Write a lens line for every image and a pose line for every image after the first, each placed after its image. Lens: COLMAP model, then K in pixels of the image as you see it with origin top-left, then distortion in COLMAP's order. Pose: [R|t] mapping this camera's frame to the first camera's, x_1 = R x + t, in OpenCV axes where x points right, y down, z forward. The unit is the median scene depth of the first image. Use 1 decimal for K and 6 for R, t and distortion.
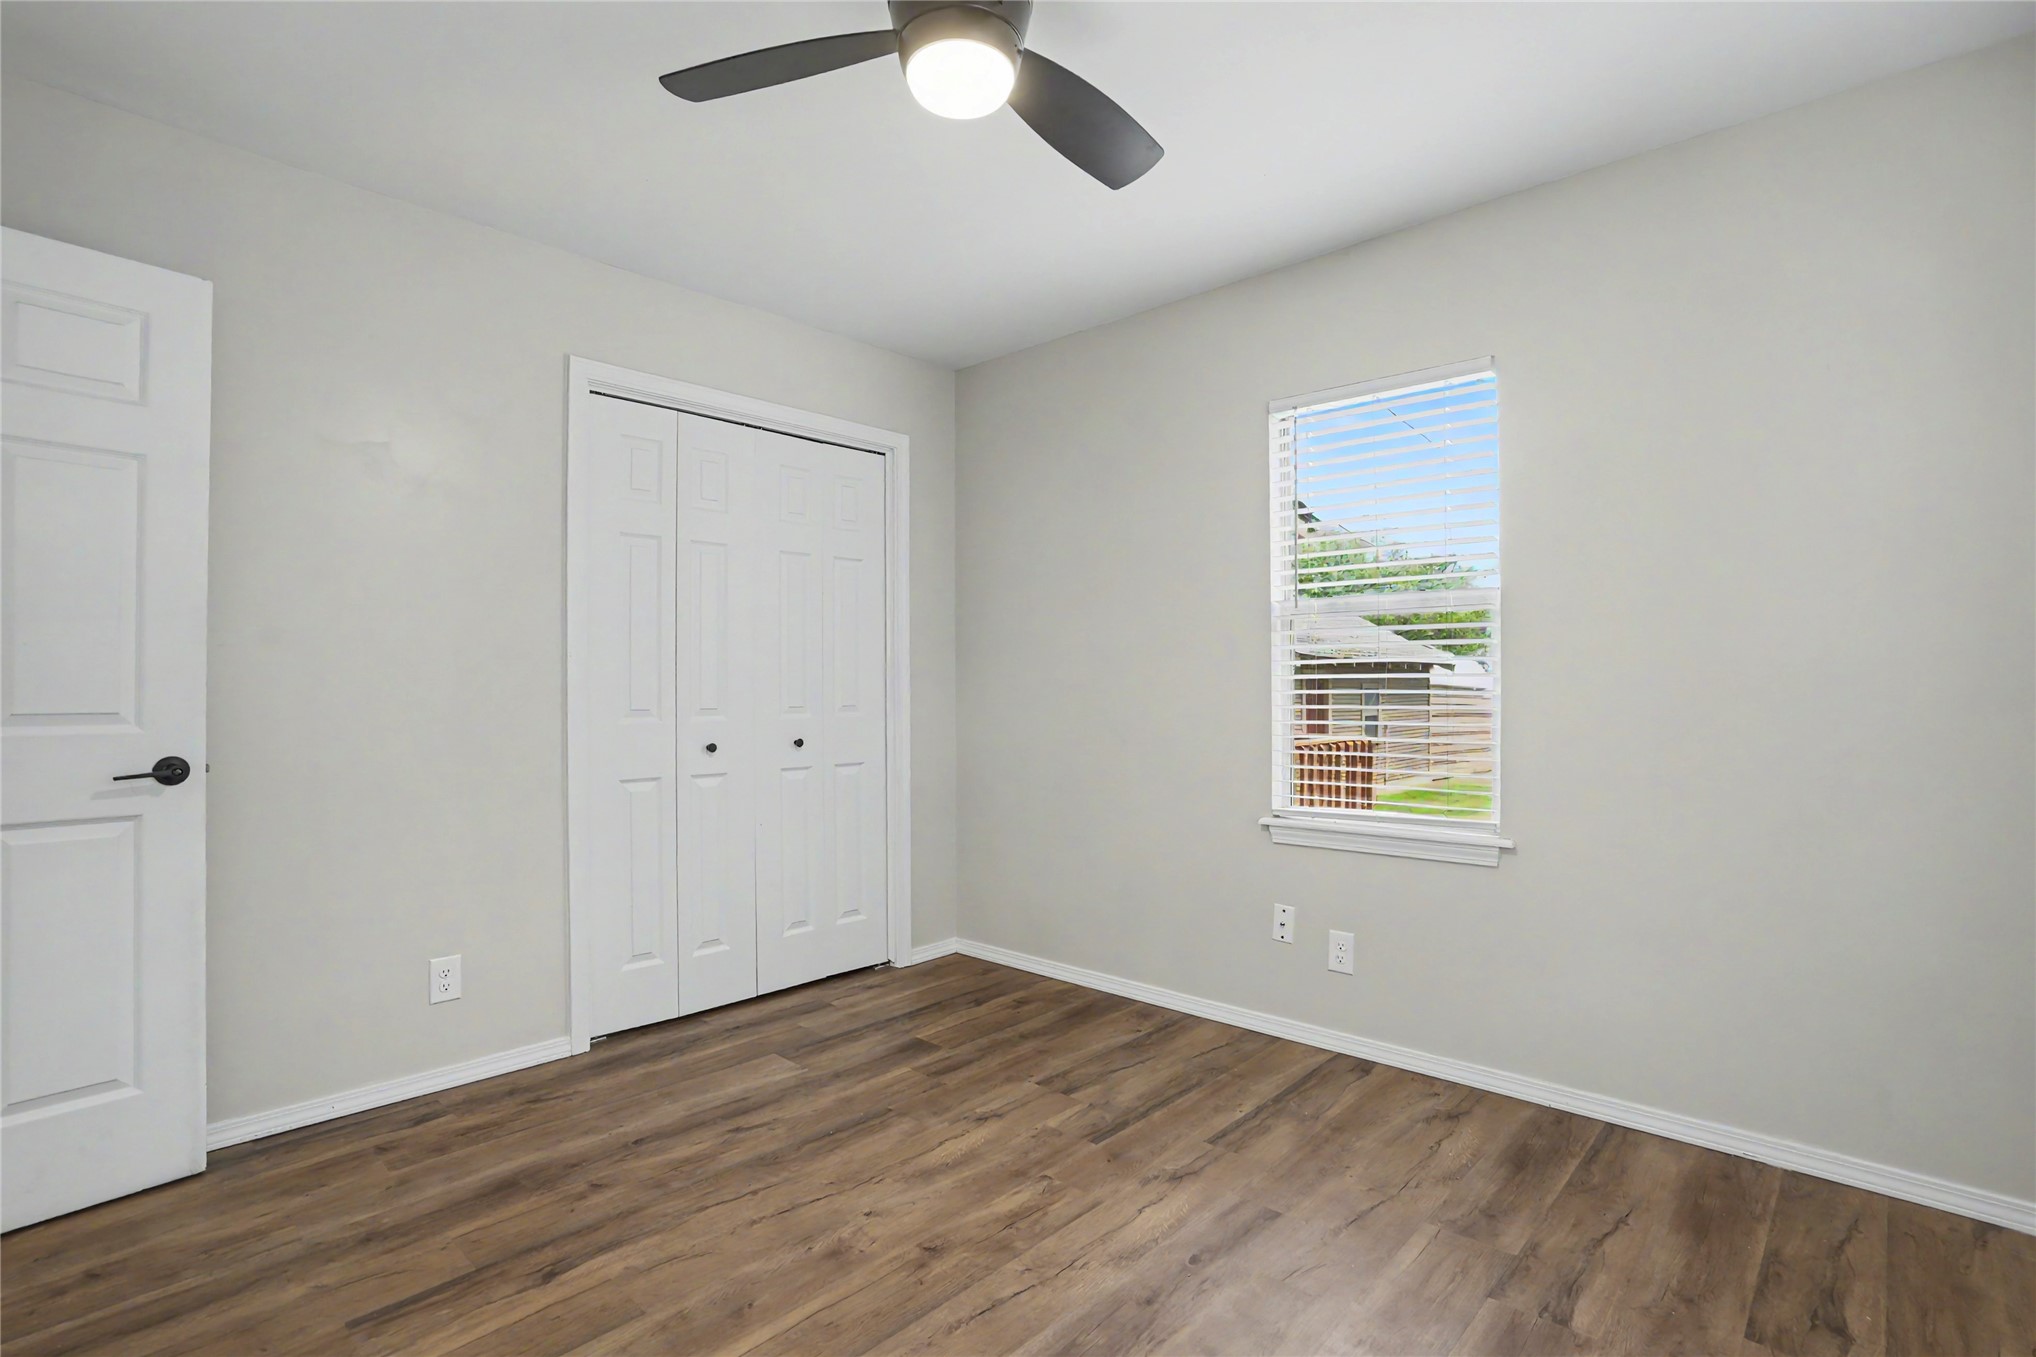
lens RADIAL K [[963.0, 0, 1023.5], [0, 963.0, 680.3], [0, 0, 1]] dist [-0.064836, 0.027338]
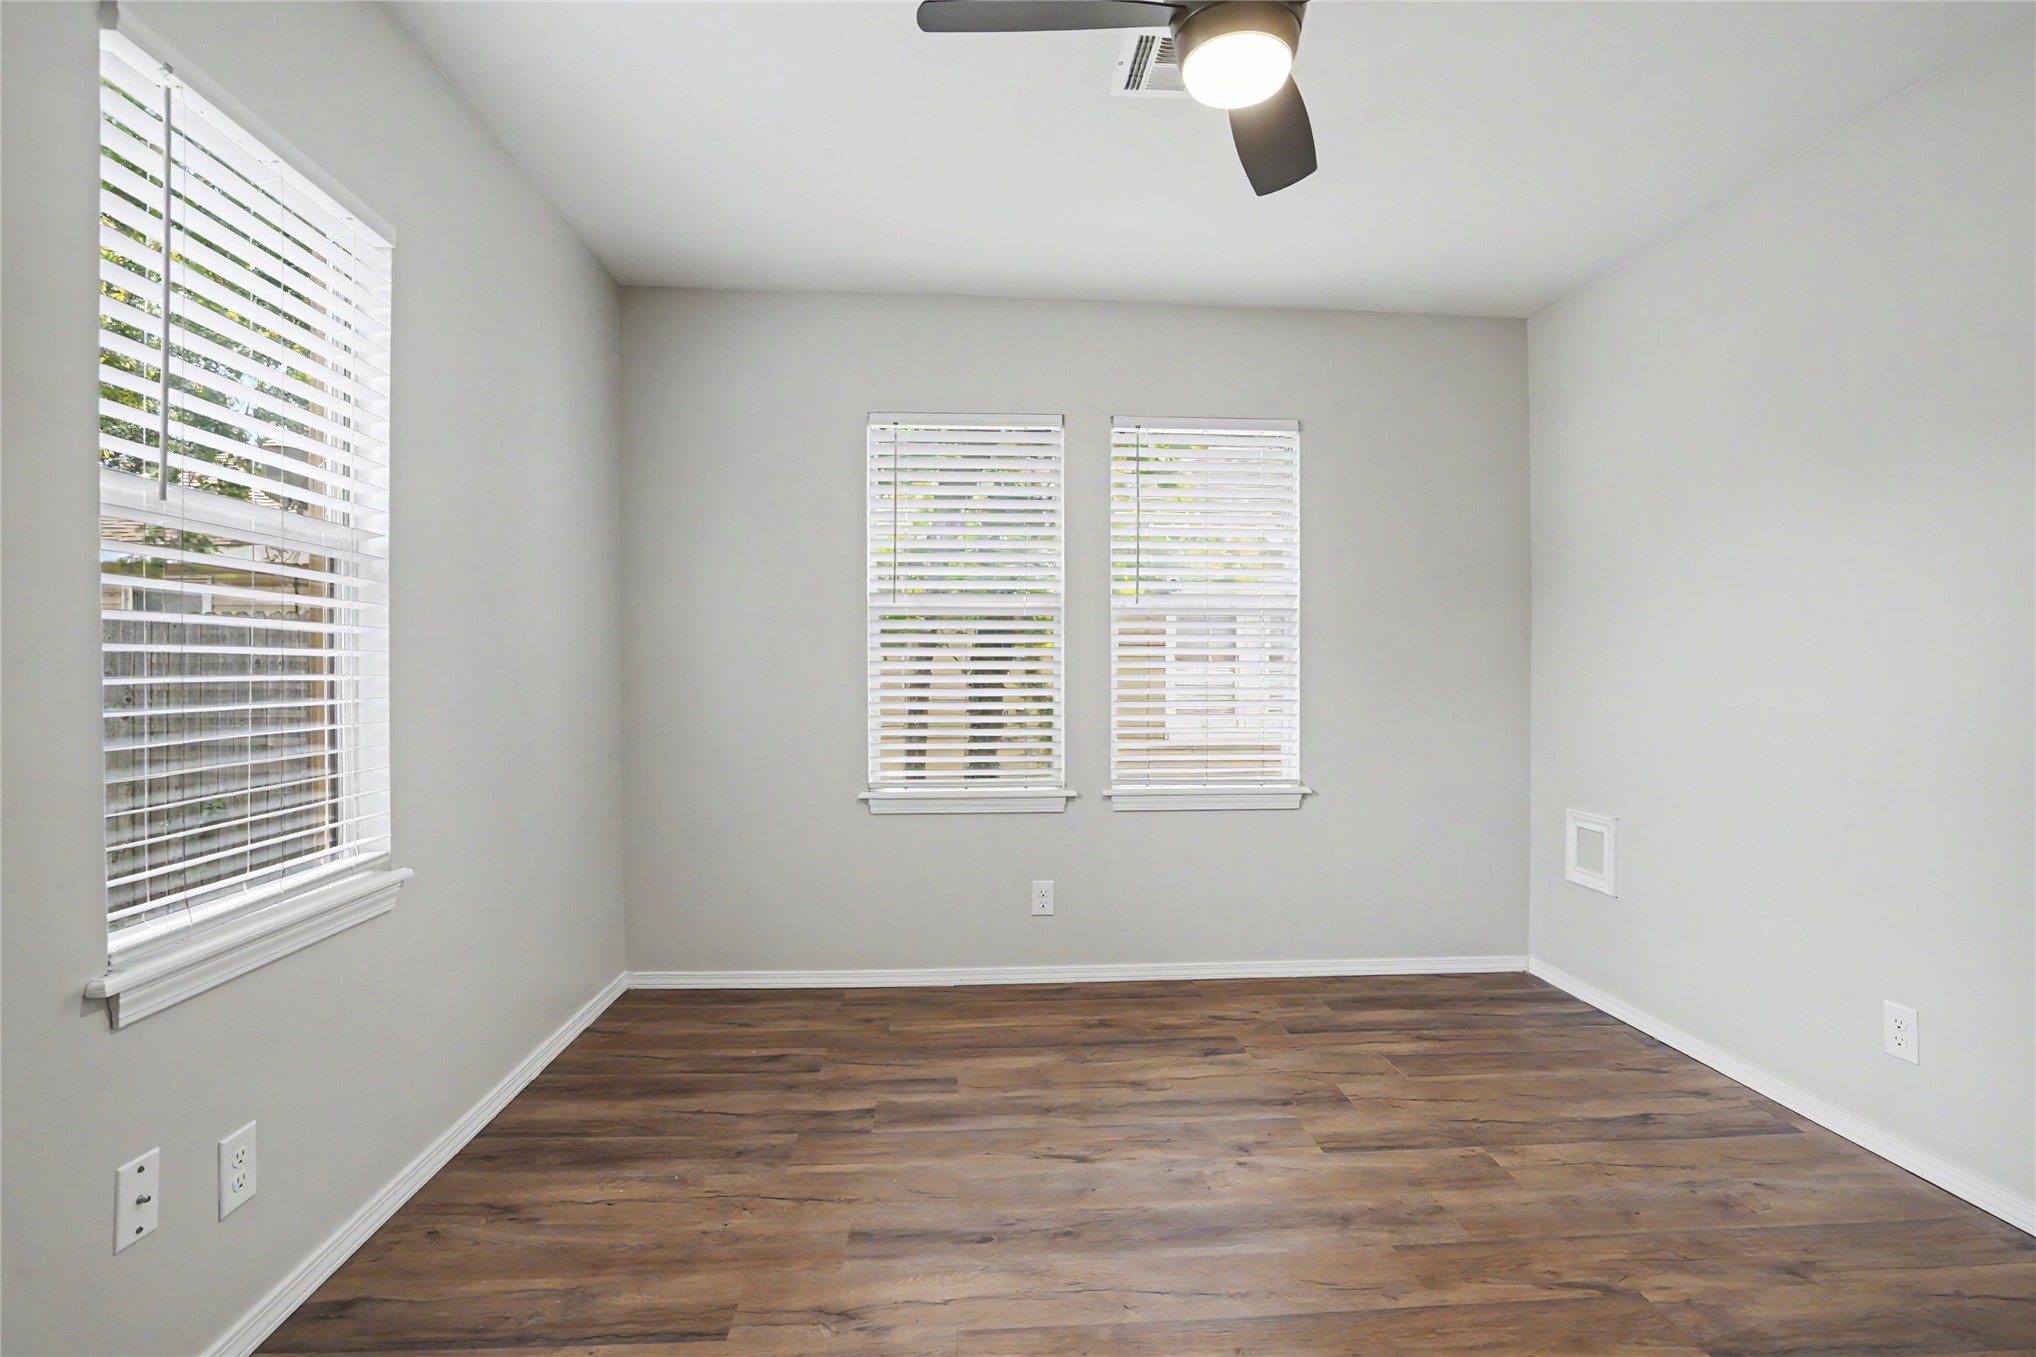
lens RADIAL K [[963.0, 0, 1023.5], [0, 963.0, 680.3], [0, 0, 1]] dist [-0.064836, 0.027338]
pose [[-0.728238, -0.008533, 0.685271, -0.362367], [-0.008869, 0.999956, 0.003026, 0.008505], [-0.685266, -0.003874, -0.728282, 1.155900]]
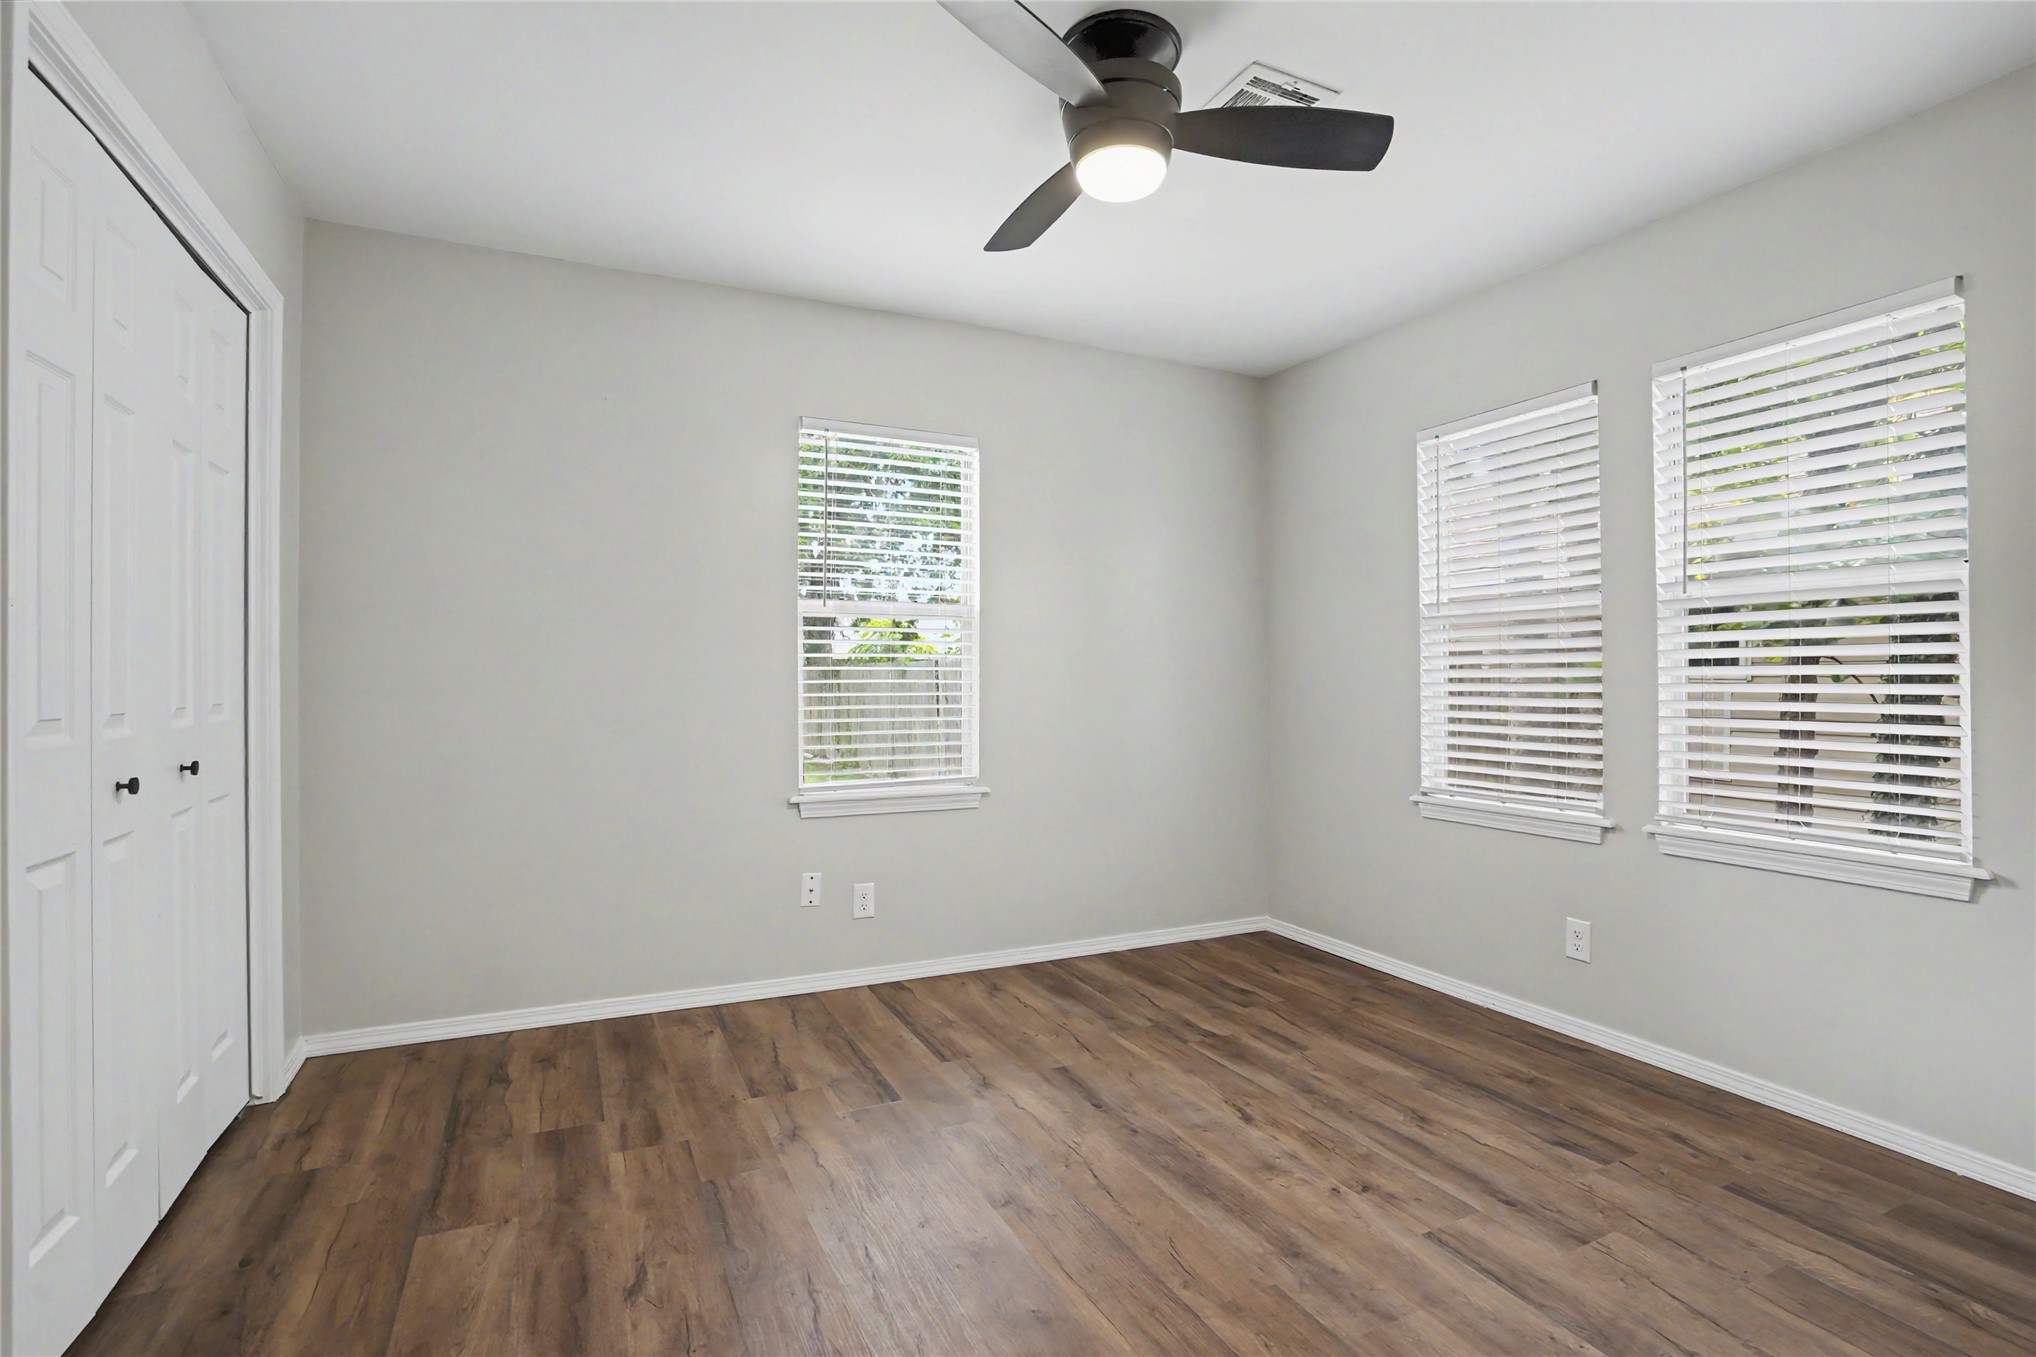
lens RADIAL K [[963.0, 0, 1023.5], [0, 963.0, 680.3], [0, 0, 1]] dist [-0.064836, 0.027338]
pose [[0.366857, -0.001370, 0.930276, -0.751975], [-0.011539, 0.999915, 0.006023, 0.002986], [-0.930206, -0.012944, 0.366810, 0.411815]]
